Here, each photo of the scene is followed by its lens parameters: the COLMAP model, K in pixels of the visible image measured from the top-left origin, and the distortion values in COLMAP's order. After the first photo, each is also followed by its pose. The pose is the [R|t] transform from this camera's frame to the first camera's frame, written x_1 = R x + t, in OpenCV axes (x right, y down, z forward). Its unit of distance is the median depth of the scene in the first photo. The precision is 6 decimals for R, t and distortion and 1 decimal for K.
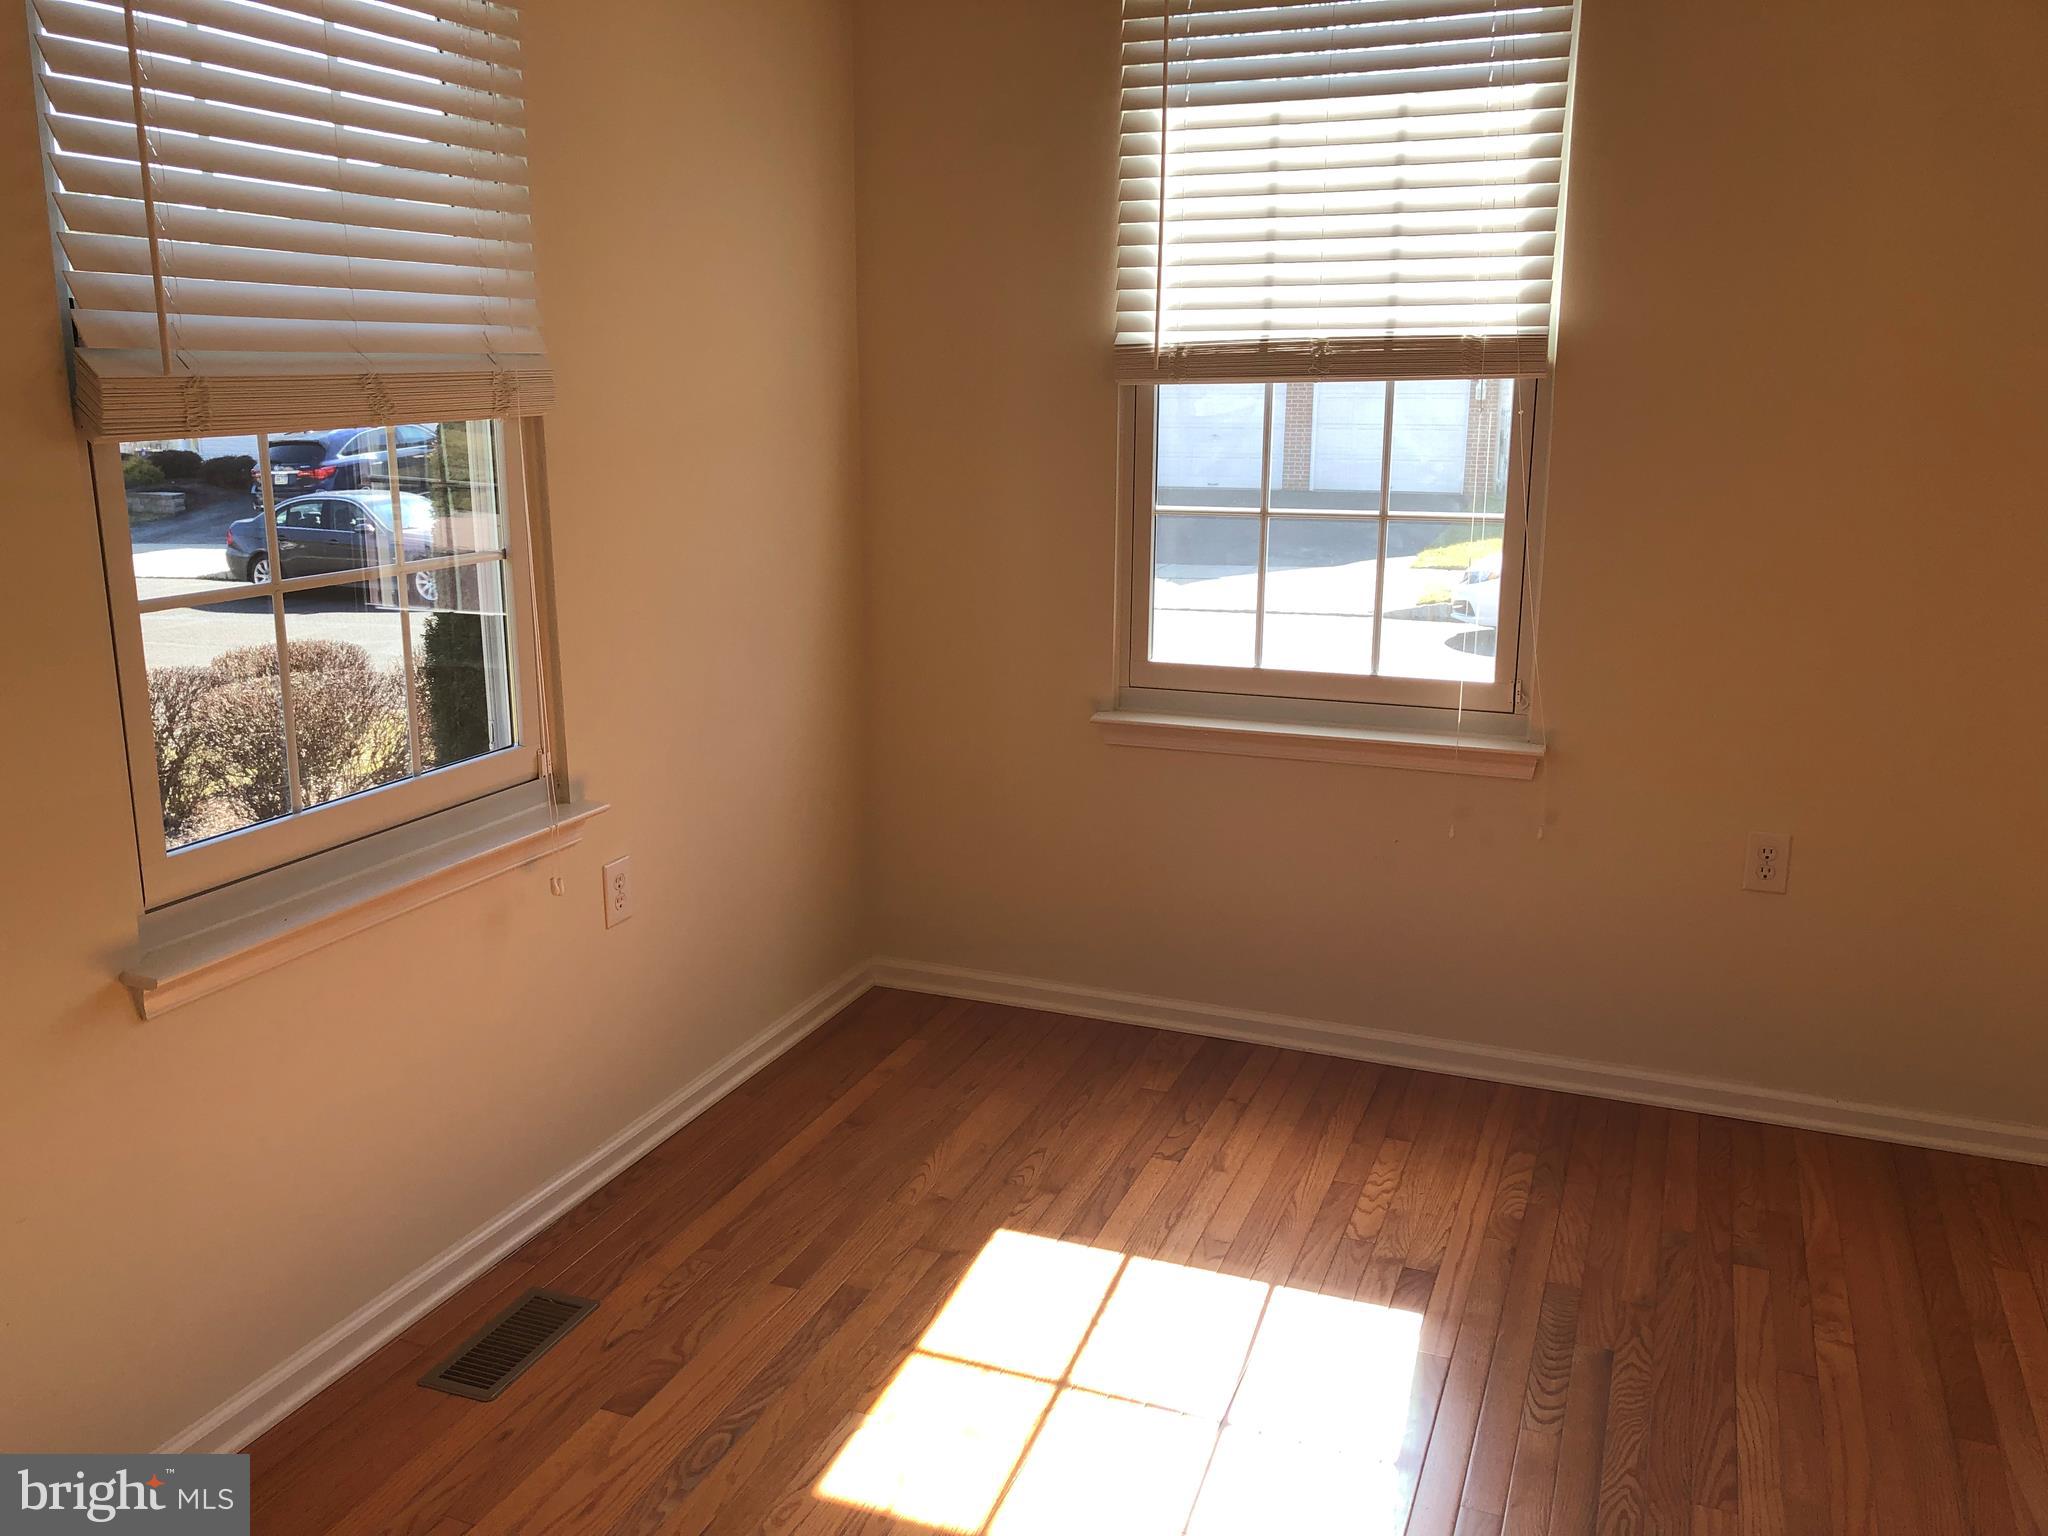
lens RADIAL K [[1658.2, 0, 1001.3], [0, 1658.2, 744.6], [0, 0, 1]] dist [0.057963, -0.075889]
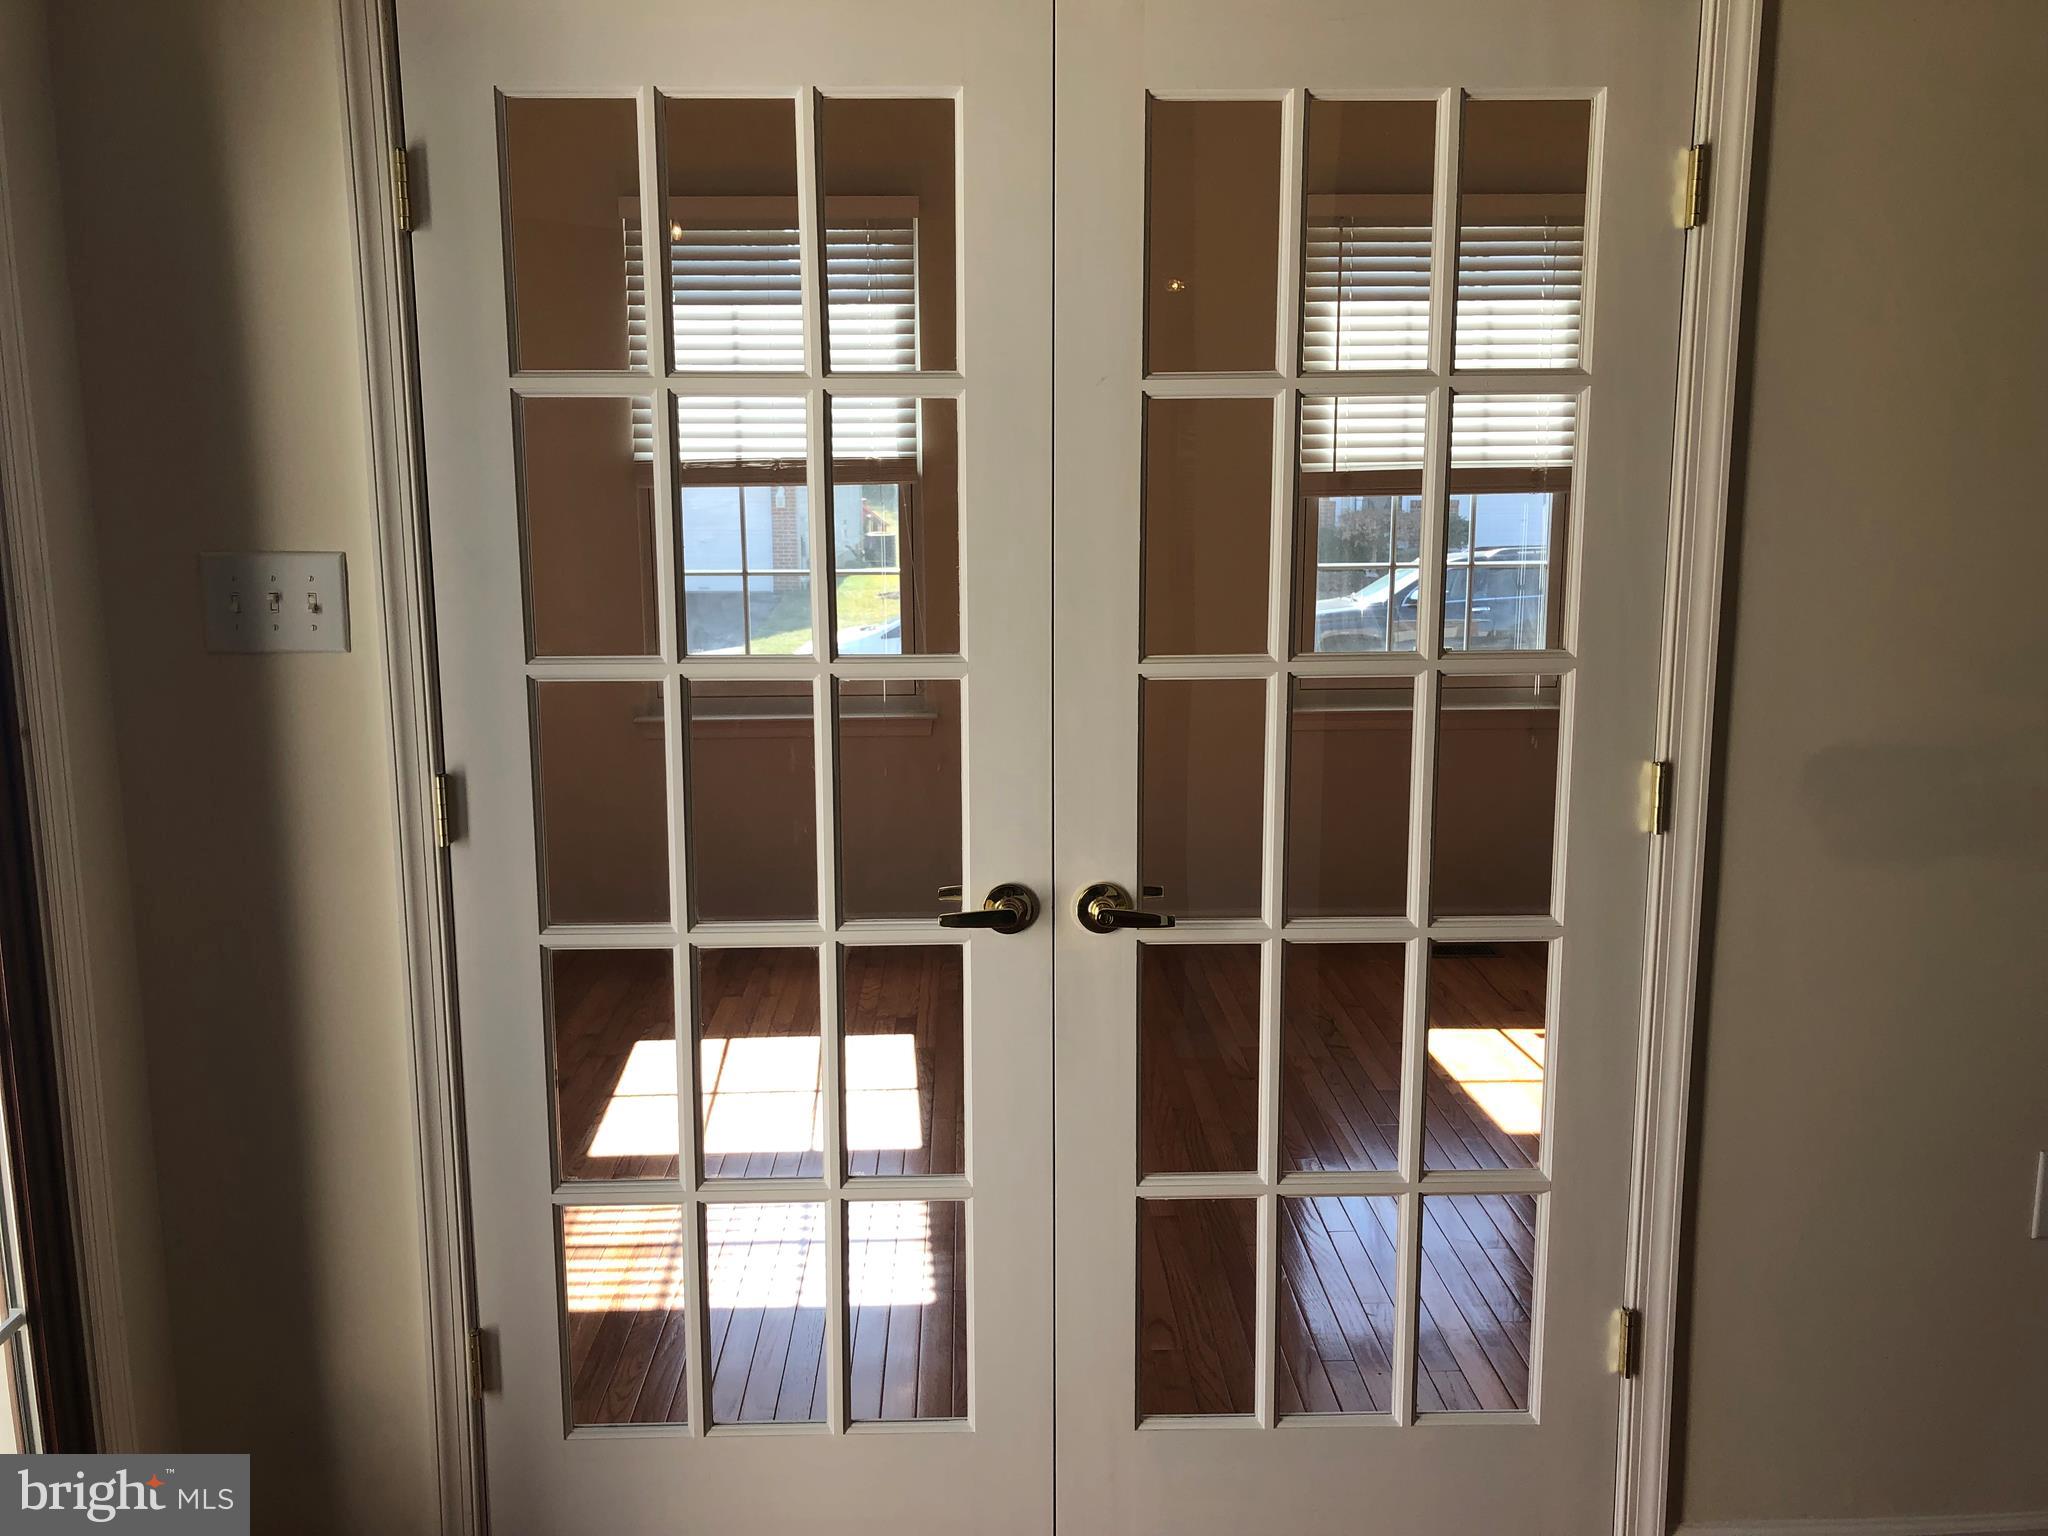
lens RADIAL K [[1668.1, 0, 1017.4], [0, 1668.1, 741.3], [0, 0, 1]] dist [0.050604, -0.058780]
pose [[0.912312, -0.067791, 0.403845, -0.250359], [0.092022, 0.994918, -0.040873, 0.100783], [-0.399021, 0.074451, 0.913914, -0.483504]]
